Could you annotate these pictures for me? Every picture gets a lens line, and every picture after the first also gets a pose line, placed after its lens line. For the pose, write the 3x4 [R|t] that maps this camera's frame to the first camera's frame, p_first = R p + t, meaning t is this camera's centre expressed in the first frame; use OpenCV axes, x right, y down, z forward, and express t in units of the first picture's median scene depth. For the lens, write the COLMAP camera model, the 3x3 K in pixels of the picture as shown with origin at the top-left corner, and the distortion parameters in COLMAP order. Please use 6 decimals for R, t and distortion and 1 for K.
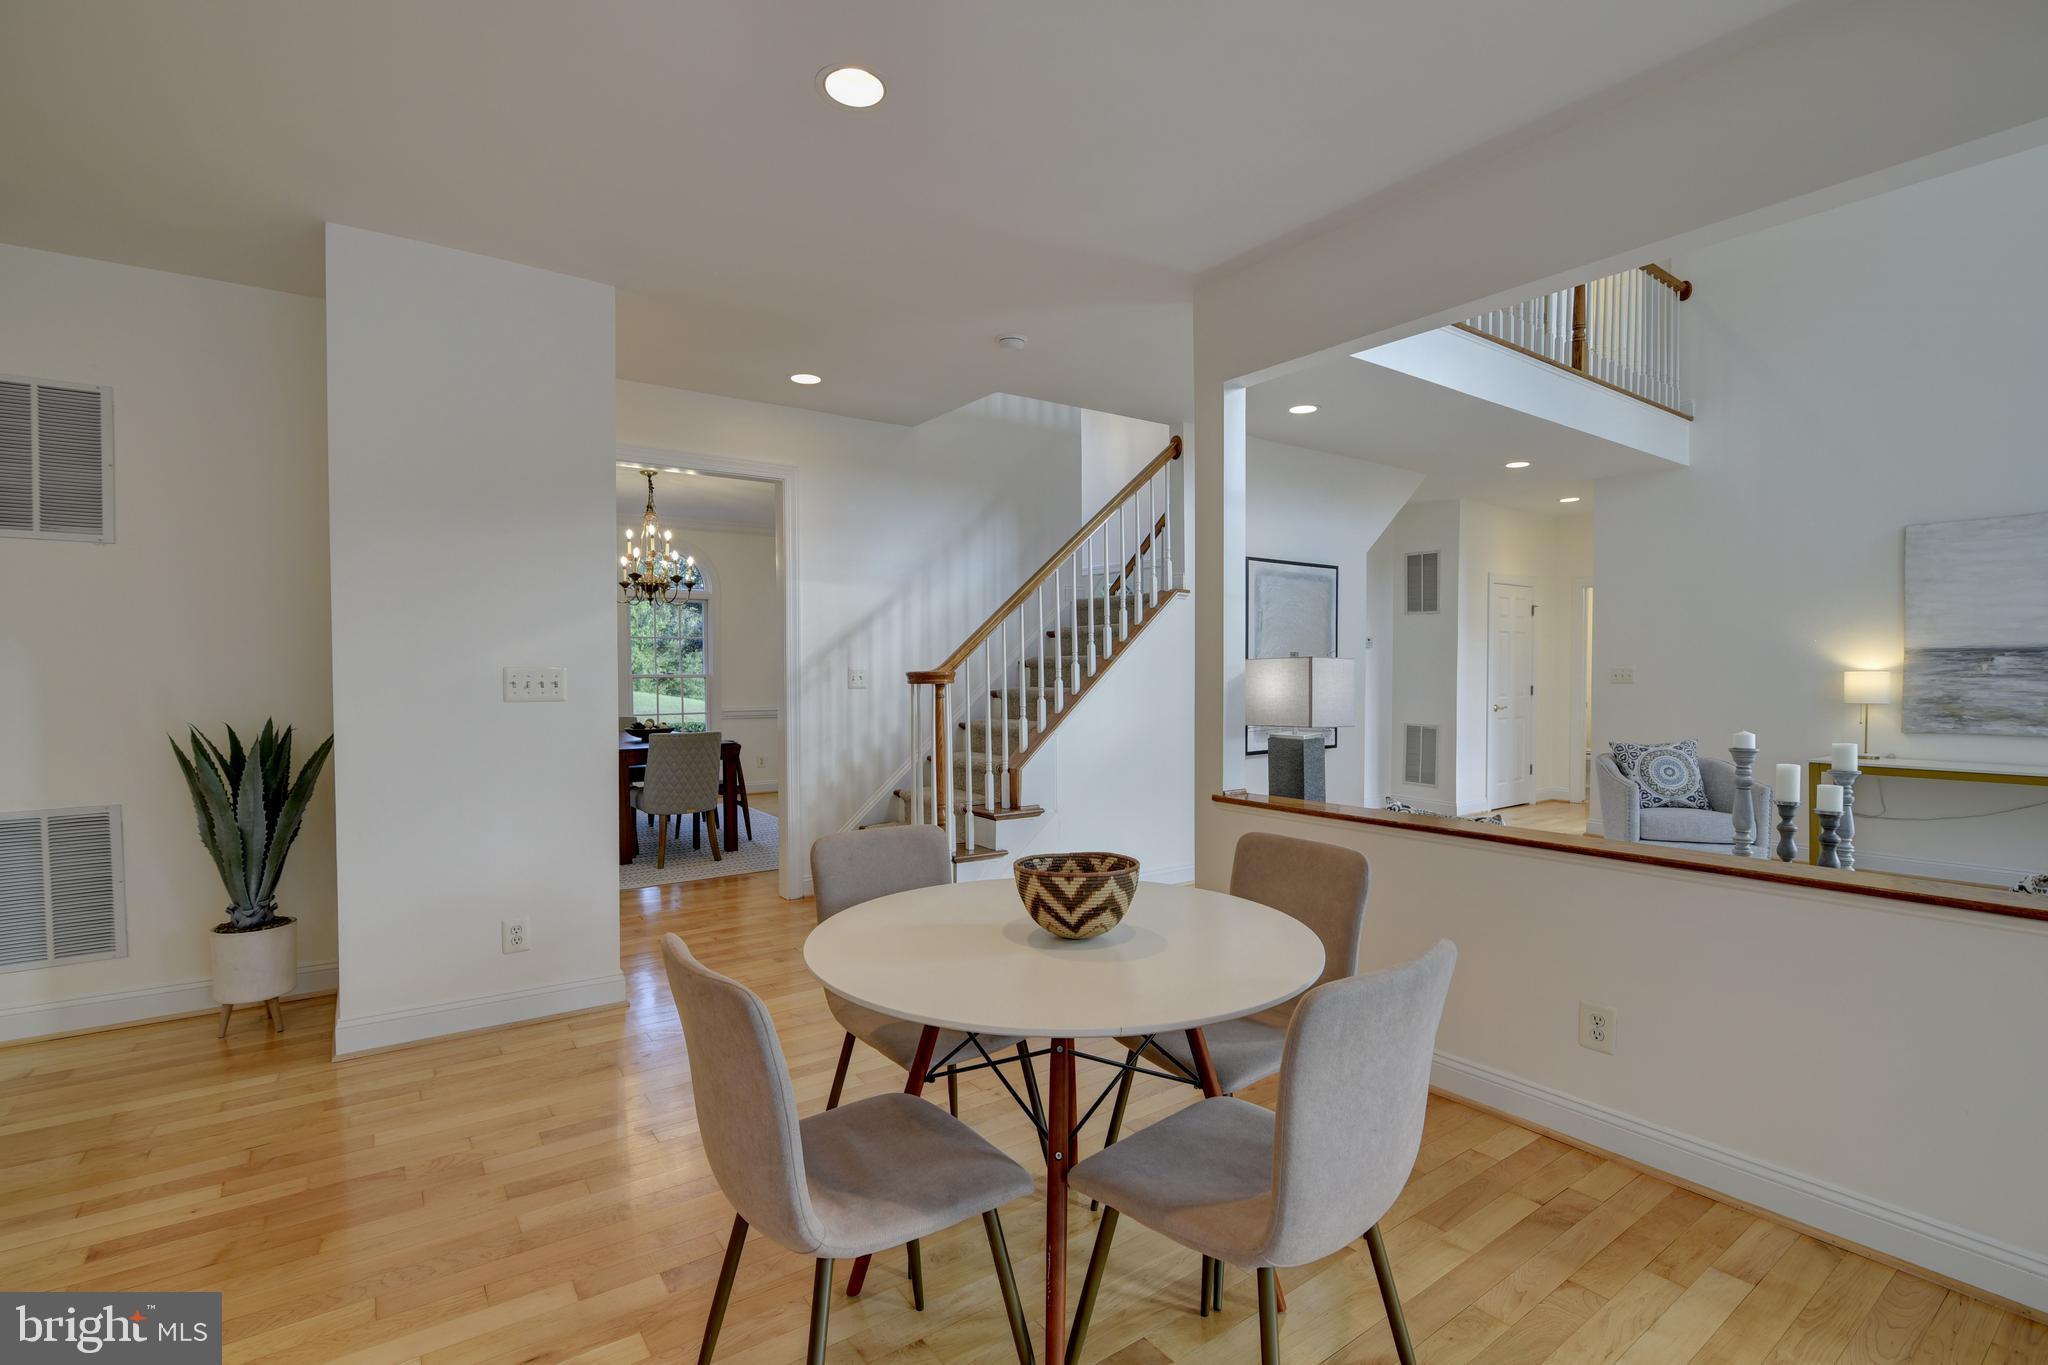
lens RADIAL K [[948.8, 0, 1041.0], [0, 948.8, 693.9], [0, 0, 1]] dist [-0.012992, 0.000284]
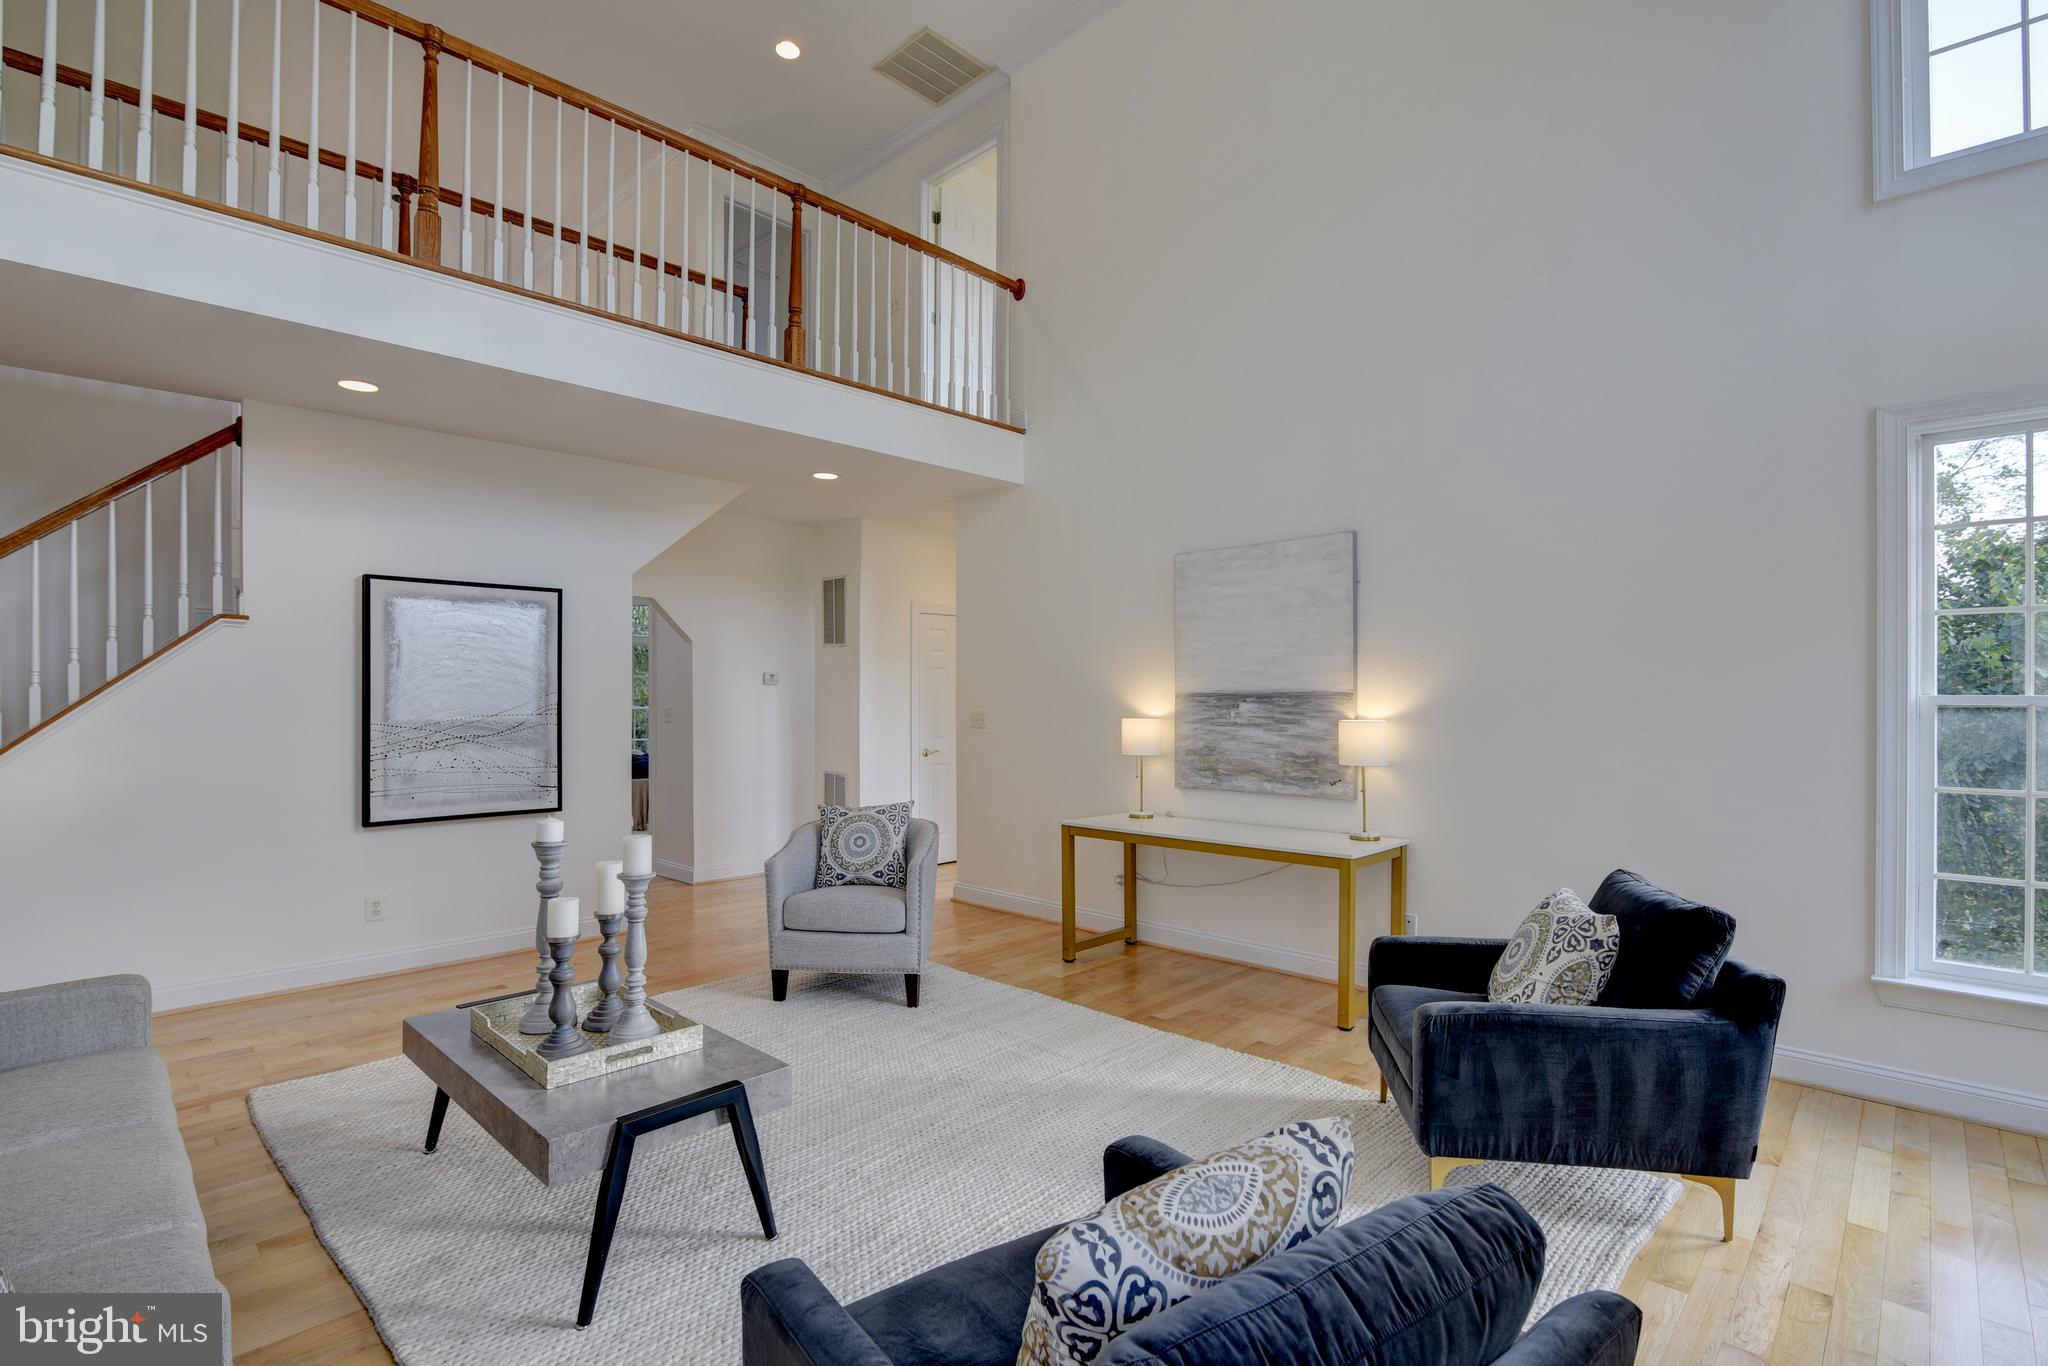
lens RADIAL K [[943.4, 0, 1035.9], [0, 943.4, 697.9], [0, 0, 1]] dist [-0.031484, -0.000141]
pose [[0.985170, 0.002503, 0.171562, 0.661911], [0.001411, 0.999742, -0.022685, -0.024169], [-0.171574, 0.022591, 0.984912, 0.151728]]
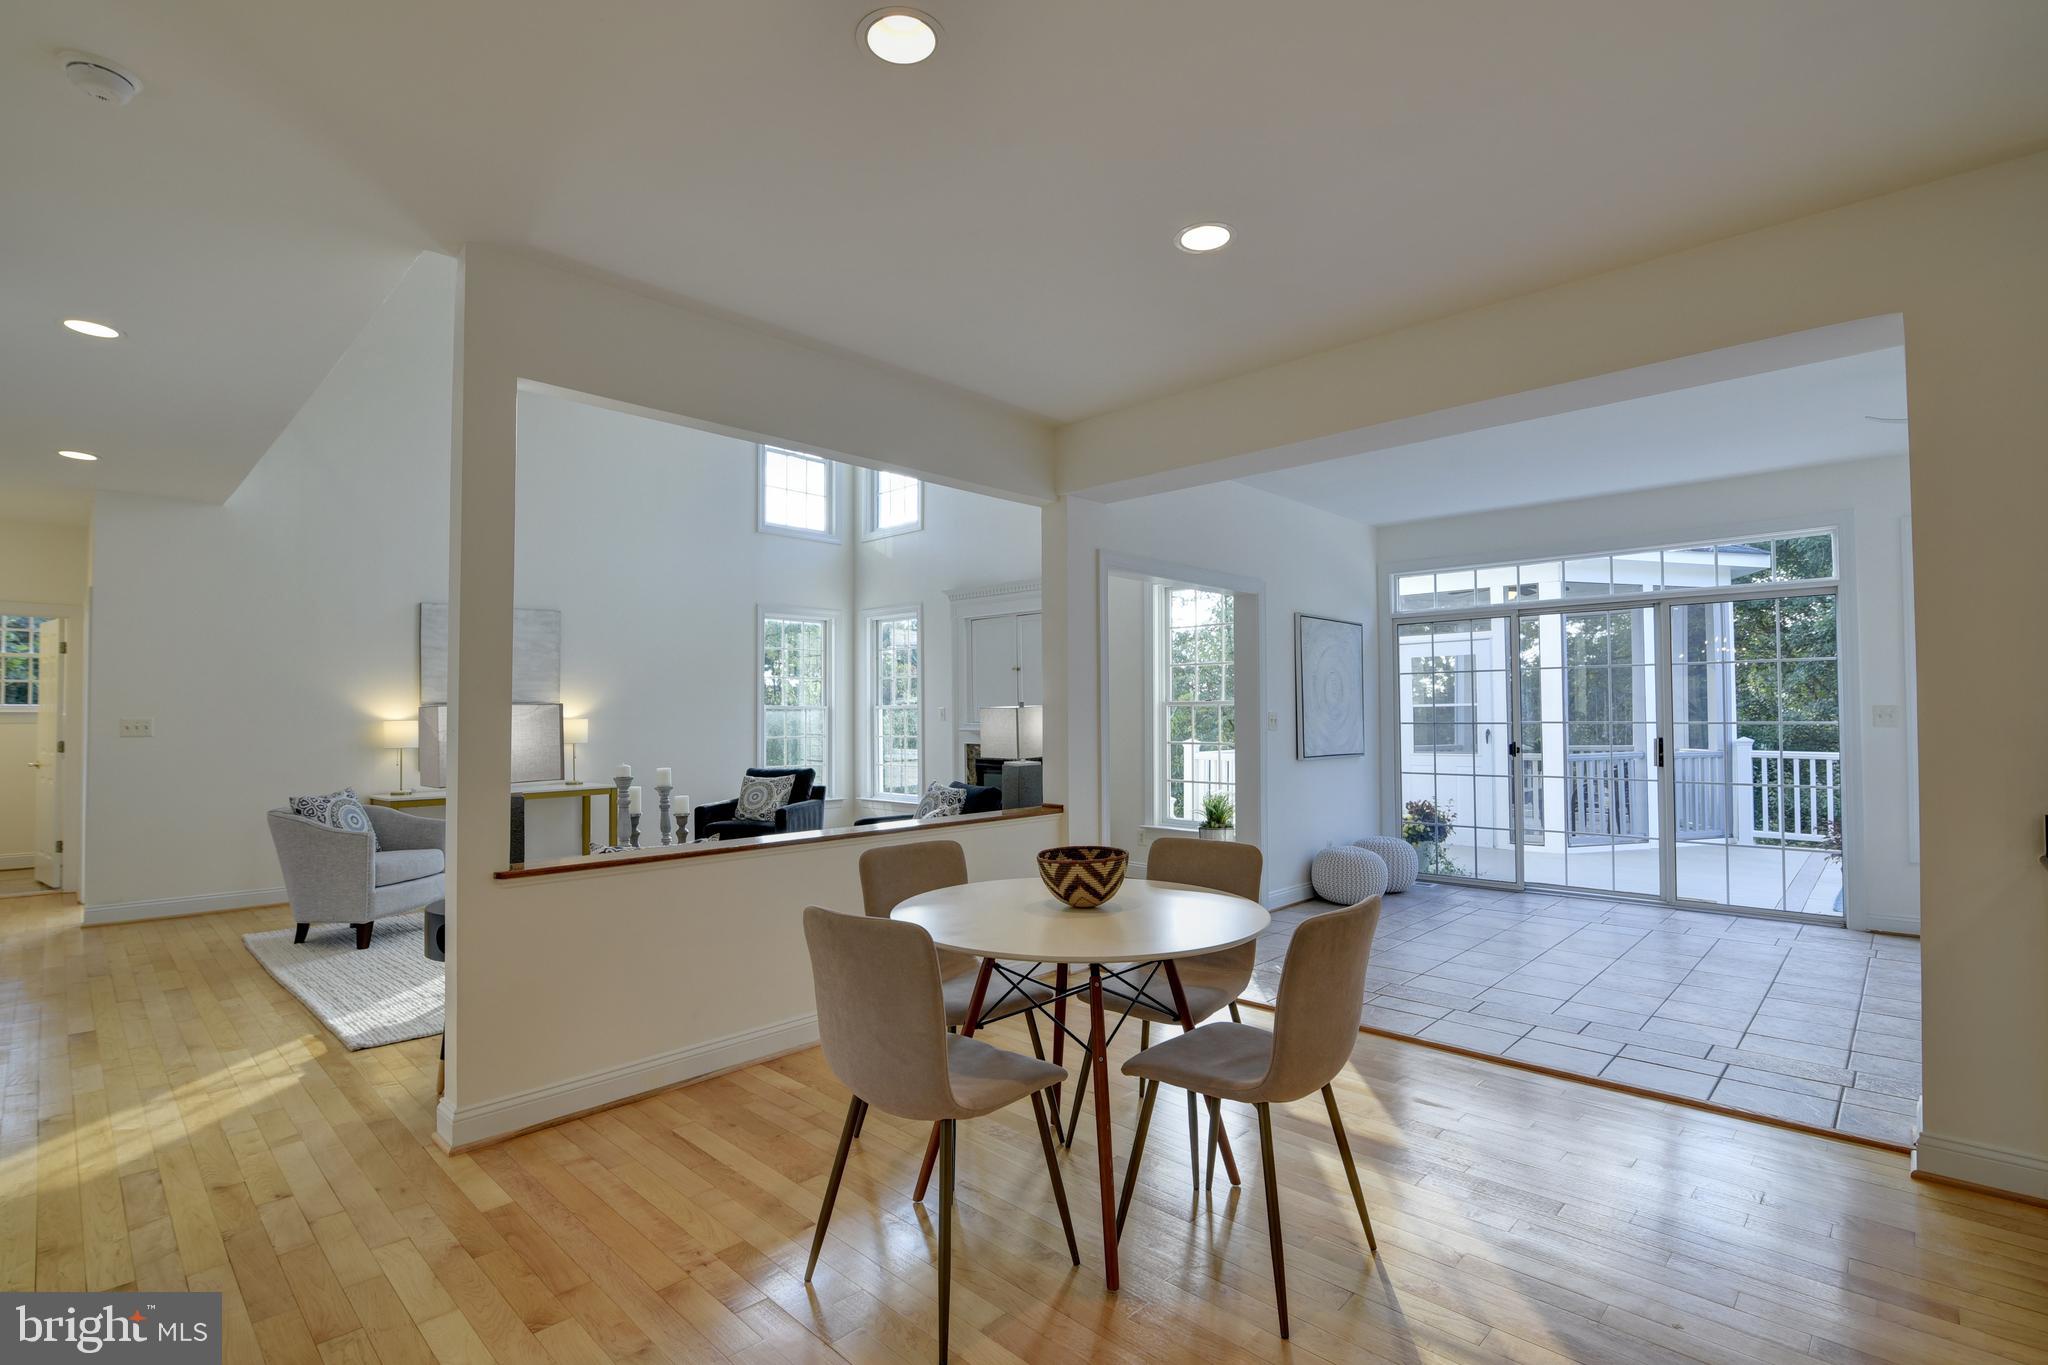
lens RADIAL K [[943.4, 0, 1035.9], [0, 943.4, 697.4], [0, 0, 1]] dist [-0.031484, -0.000141]
pose [[-0.177944, 0.023818, 0.983752, -0.436505], [0.028052, 0.999424, -0.019123, -0.008766], [-0.983641, 0.024193, -0.178510, 0.440684]]
